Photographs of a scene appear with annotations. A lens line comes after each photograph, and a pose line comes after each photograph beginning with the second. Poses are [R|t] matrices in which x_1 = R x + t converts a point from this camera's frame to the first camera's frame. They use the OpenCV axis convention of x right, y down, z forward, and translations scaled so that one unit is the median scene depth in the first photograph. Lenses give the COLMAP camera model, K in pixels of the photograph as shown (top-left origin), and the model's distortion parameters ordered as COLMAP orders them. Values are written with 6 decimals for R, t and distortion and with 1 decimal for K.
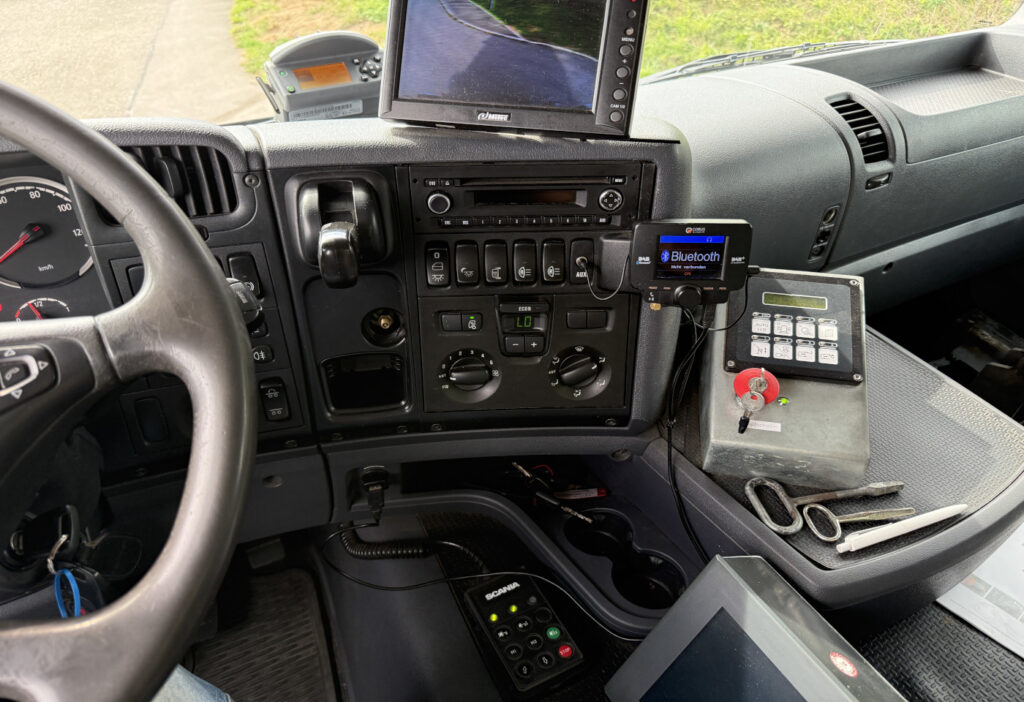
lens RADIAL K [[688.3, 0, 510.2], [0, 688.3, 422.5], [0, 0, 1]] dist [0.022246, -0.019423]
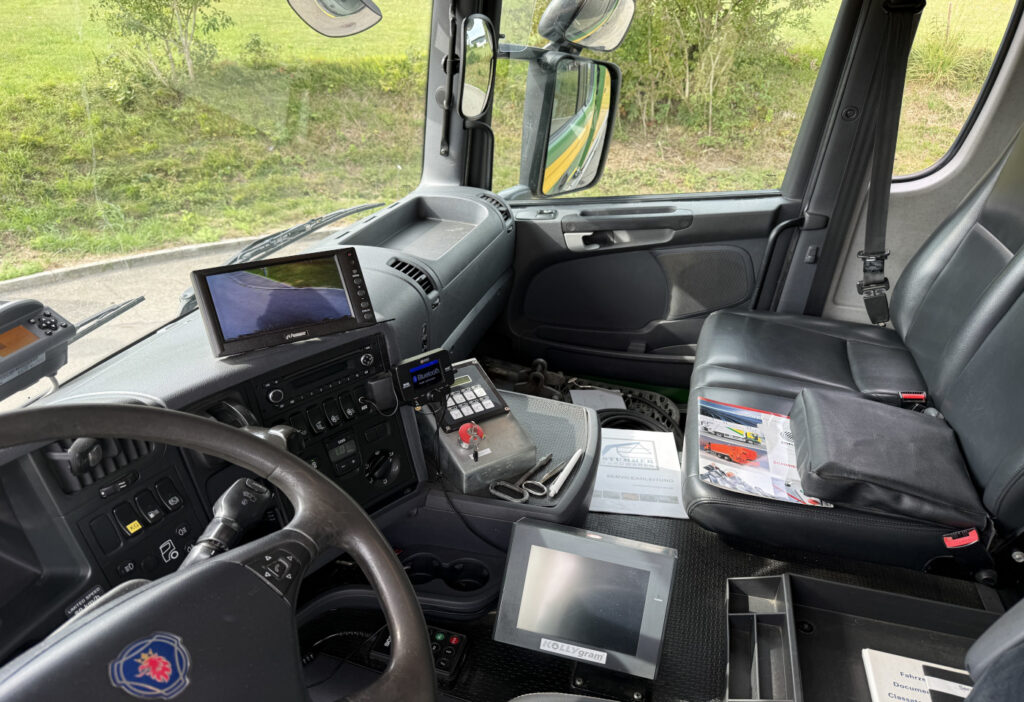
lens RADIAL K [[769.6, 0, 489.9], [0, 769.6, 402.5], [0, 0, 1]] dist [0.114891, -0.204839]
pose [[0.698113, -0.332319, 0.634195, -0.765241], [0.450220, 0.892480, -0.027935, -0.044723], [-0.556723, 0.305029, 0.772669, -0.495944]]
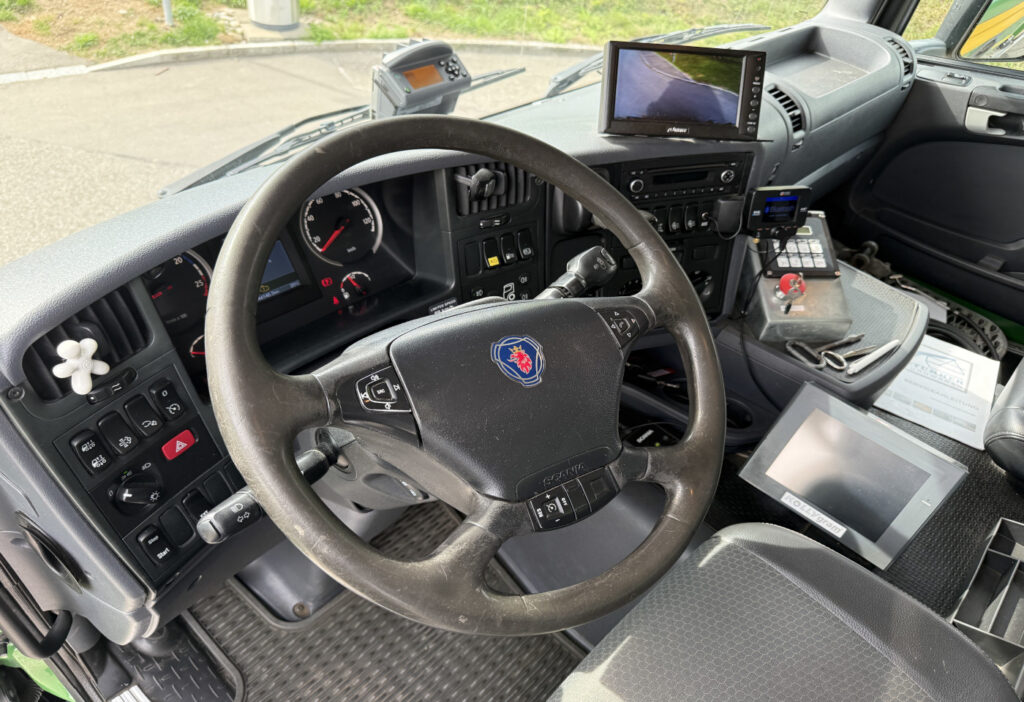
lens RADIAL K [[723.9, 0, 444.7], [0, 723.9, 435.2], [0, 0, 1]] dist [0.045326, -0.034734]
pose [[0.948088, -0.154318, 0.278054, -0.961251], [0.128453, 0.985700, 0.109069, 0.005676], [-0.290910, -0.067690, 0.954353, -0.450685]]
